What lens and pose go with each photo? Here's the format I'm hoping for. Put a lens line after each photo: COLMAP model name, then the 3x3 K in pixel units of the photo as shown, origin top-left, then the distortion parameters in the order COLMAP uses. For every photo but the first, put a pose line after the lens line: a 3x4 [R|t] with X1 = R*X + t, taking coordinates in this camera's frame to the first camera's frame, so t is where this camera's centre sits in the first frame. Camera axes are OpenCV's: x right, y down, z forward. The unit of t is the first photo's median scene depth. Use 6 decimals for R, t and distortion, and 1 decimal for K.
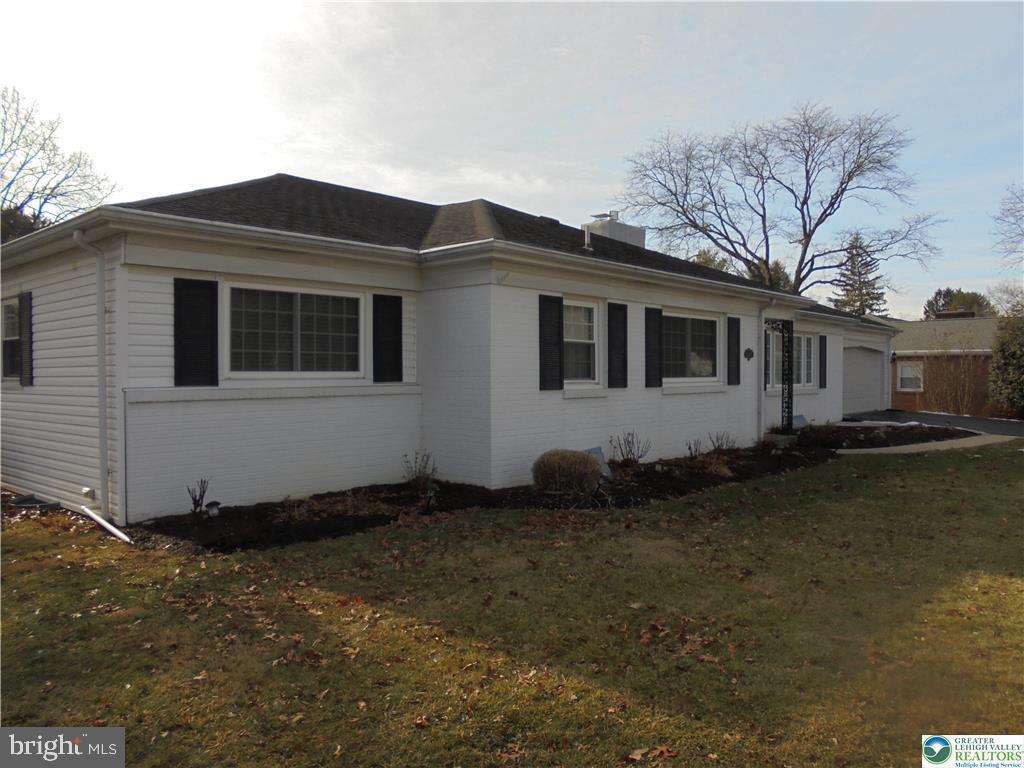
lens RADIAL K [[783.2, 0, 512.0], [0, 783.2, 384.0], [0, 0, 1]] dist [-0.103787, 0.091775]
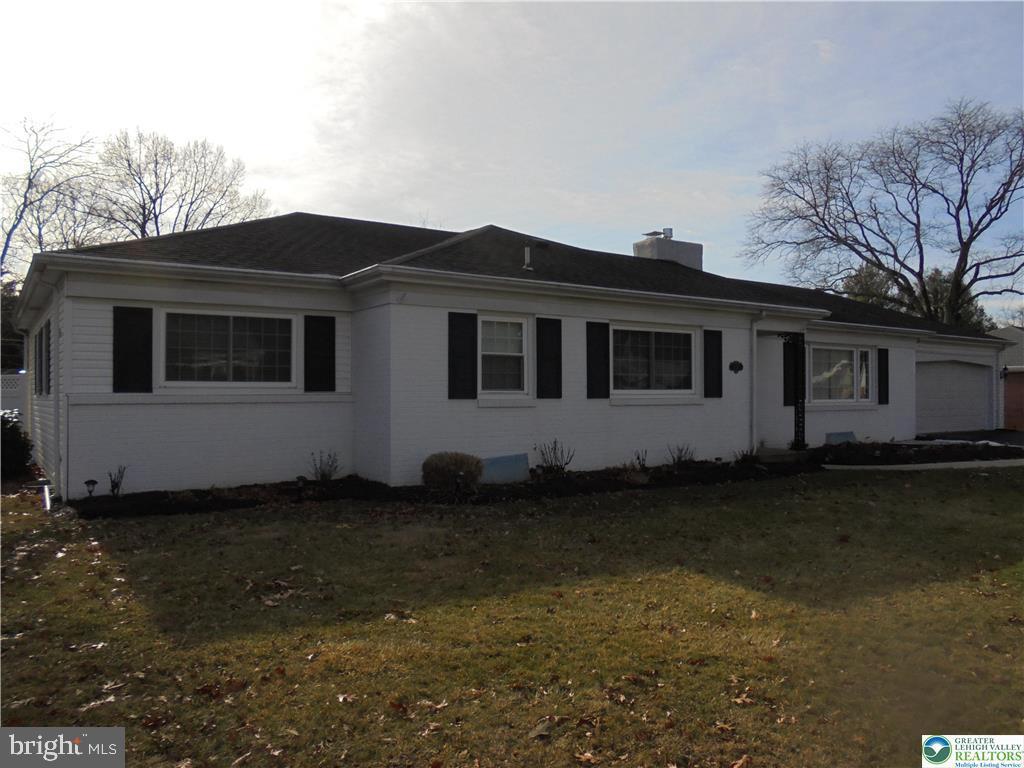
lens RADIAL K [[783.2, 0, 512.0], [0, 783.2, 384.0], [0, 0, 1]] dist [-0.103787, 0.091775]
pose [[0.972117, -0.004218, -0.234459, 0.337352], [-0.002547, 0.999589, -0.028546, 0.016182], [0.234483, 0.028348, 0.971707, -0.040704]]
